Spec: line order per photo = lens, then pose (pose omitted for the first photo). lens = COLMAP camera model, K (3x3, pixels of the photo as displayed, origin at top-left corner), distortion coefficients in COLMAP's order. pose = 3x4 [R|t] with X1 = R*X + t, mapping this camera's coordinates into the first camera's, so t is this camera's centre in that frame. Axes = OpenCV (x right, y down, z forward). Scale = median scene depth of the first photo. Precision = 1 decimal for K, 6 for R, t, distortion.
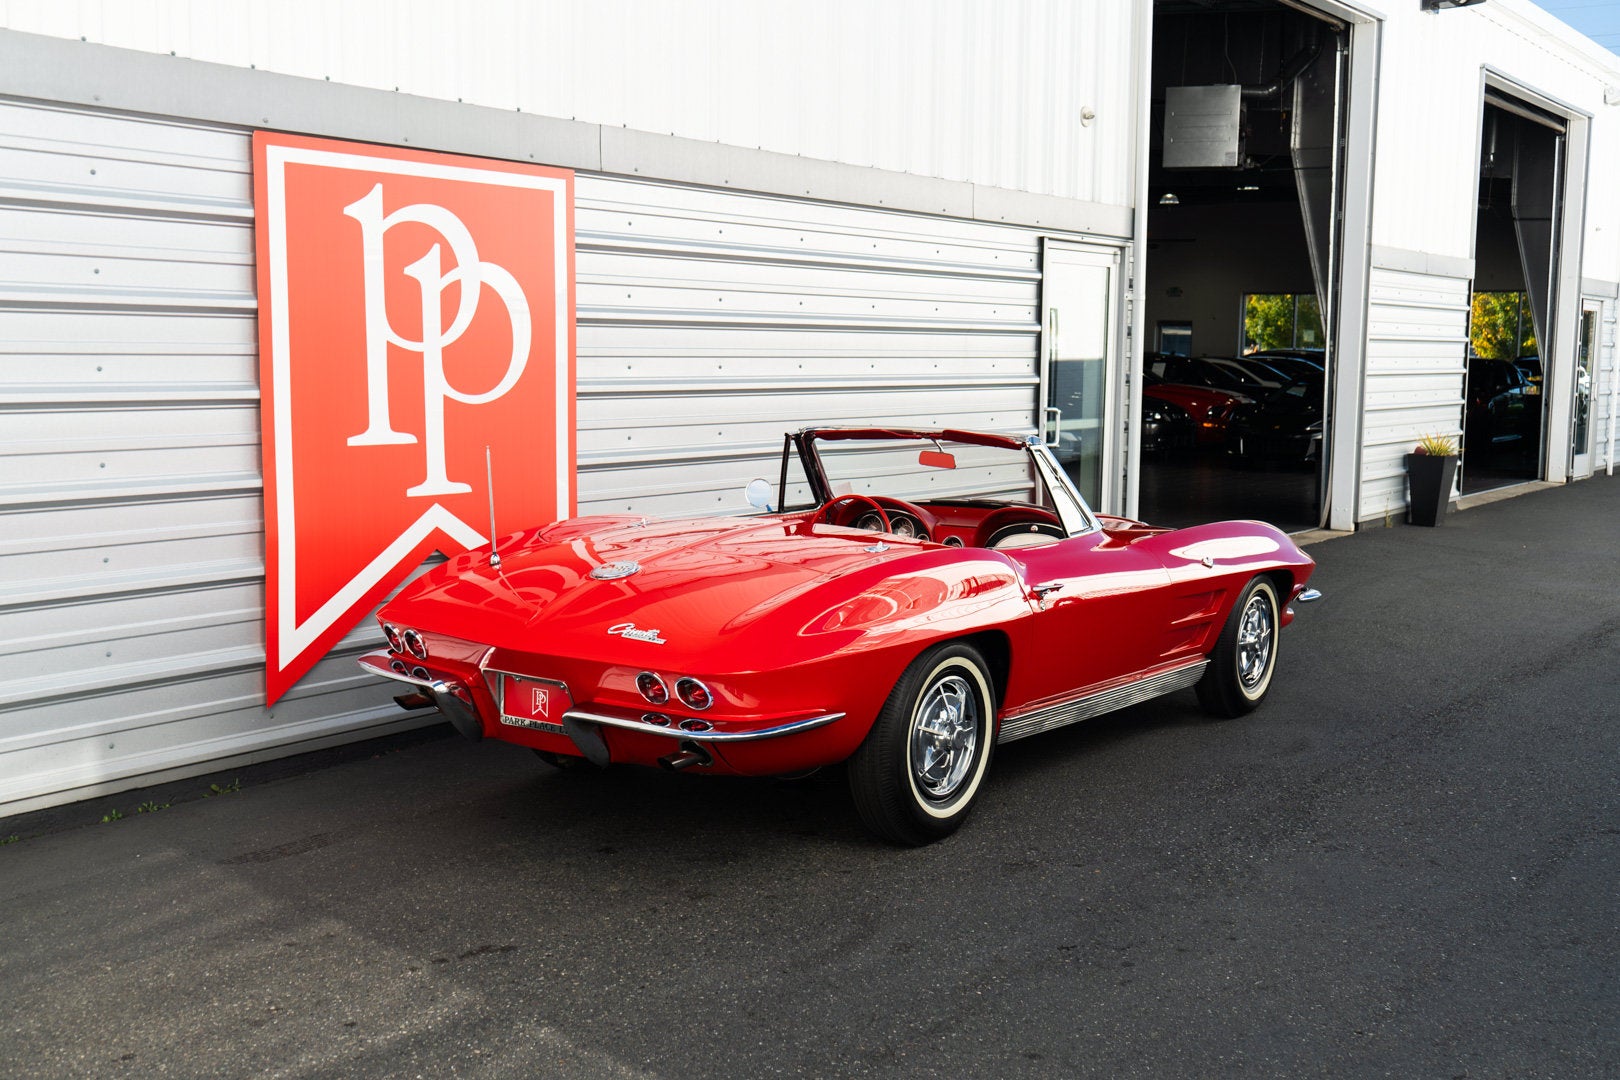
lens RADIAL K [[1669.5, 0, 815.1], [0, 1669.5, 560.2], [0, 0, 1]] dist [0.009777, 0.009554]
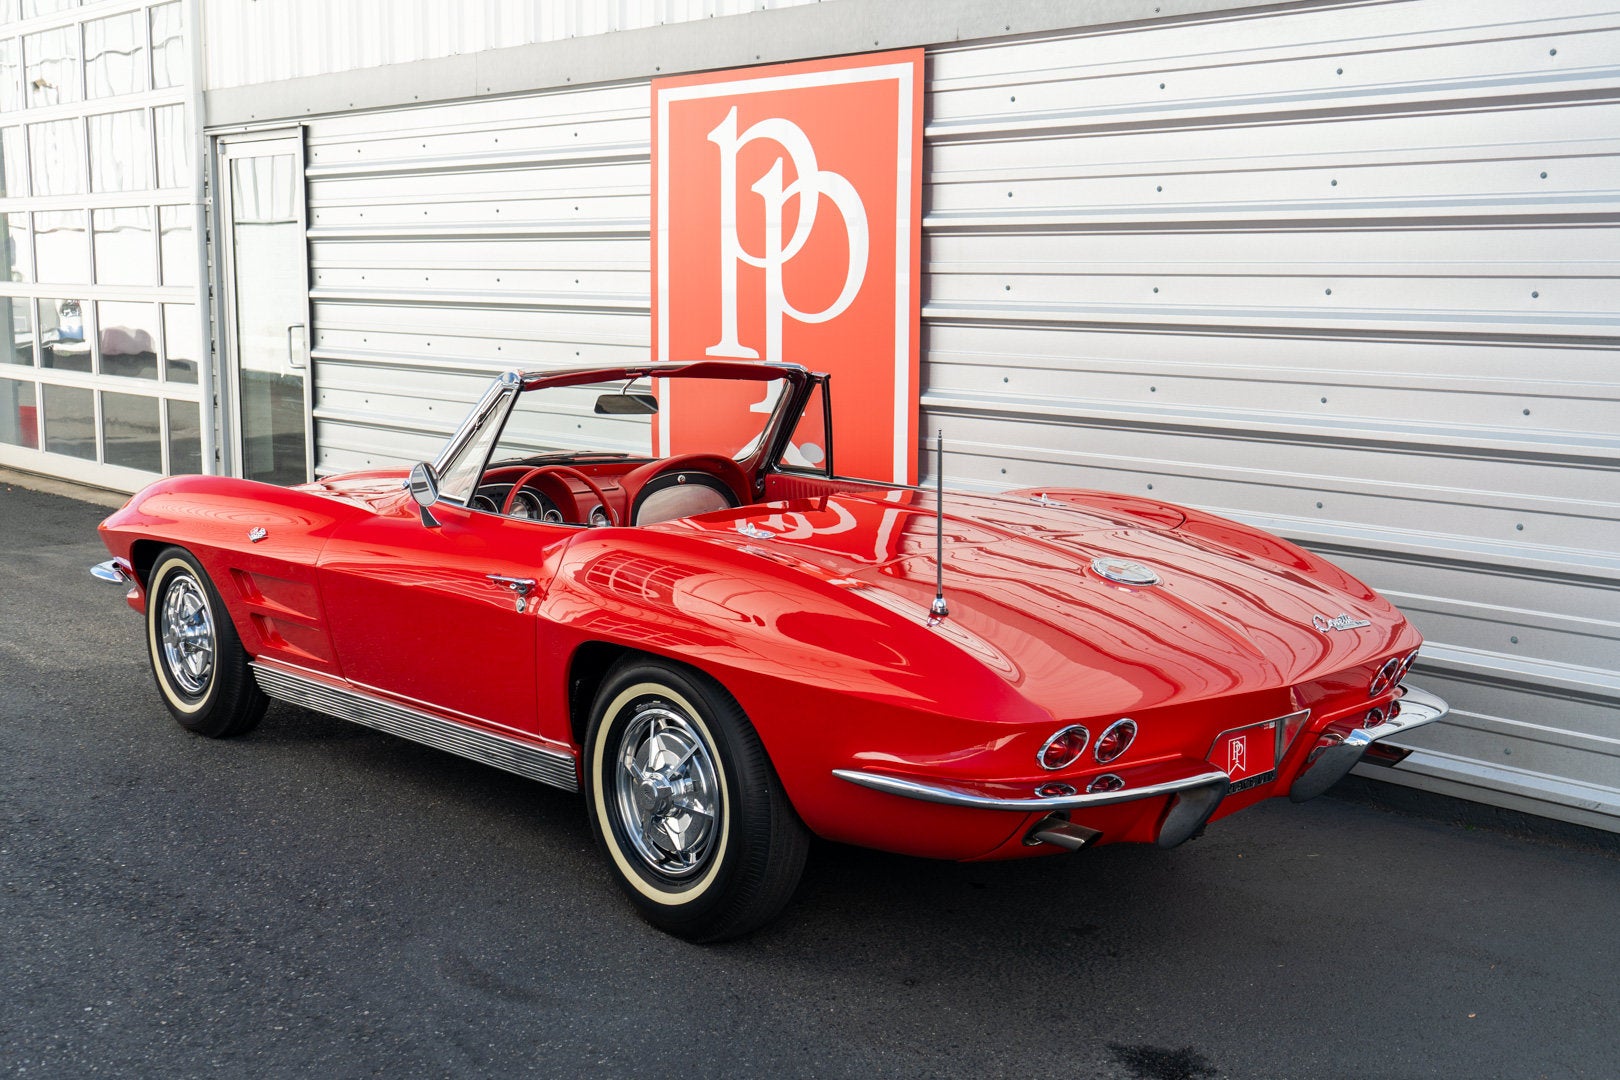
lens RADIAL K [[1995.2, 0, 810.0], [0, 1995.2, 540.0], [0, 0, 1]] dist [0.018923, 0.031643]
pose [[-0.203539, 0.124674, -0.971097, 0.943608], [-0.126640, 0.980174, 0.152383, -0.151483], [0.970842, 0.153996, -0.183715, 1.278690]]
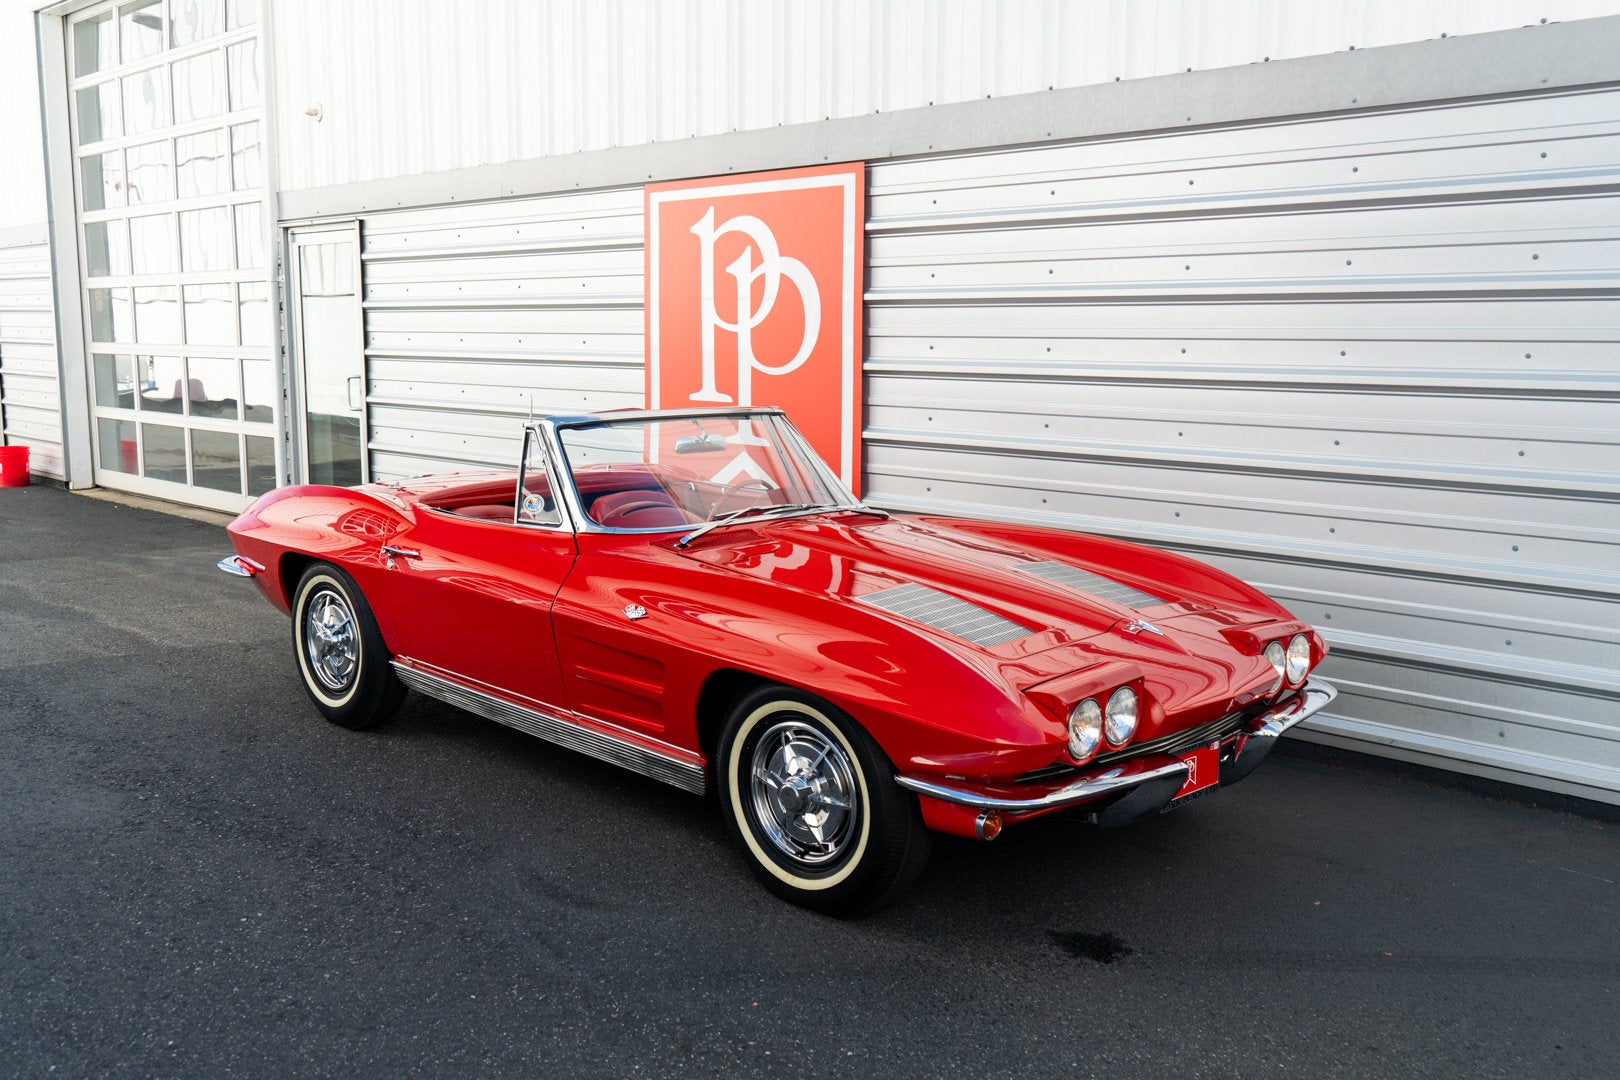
lens RADIAL K [[1546.5, 0, 810.0], [0, 1546.5, 540.0], [0, 0, 1]] dist [0.006470, 0.005537]
pose [[-0.148898, 0.124894, -0.980934, 0.947579], [-0.128015, 0.981210, 0.144360, -0.147493], [0.980531, 0.147069, -0.130112, 1.241190]]
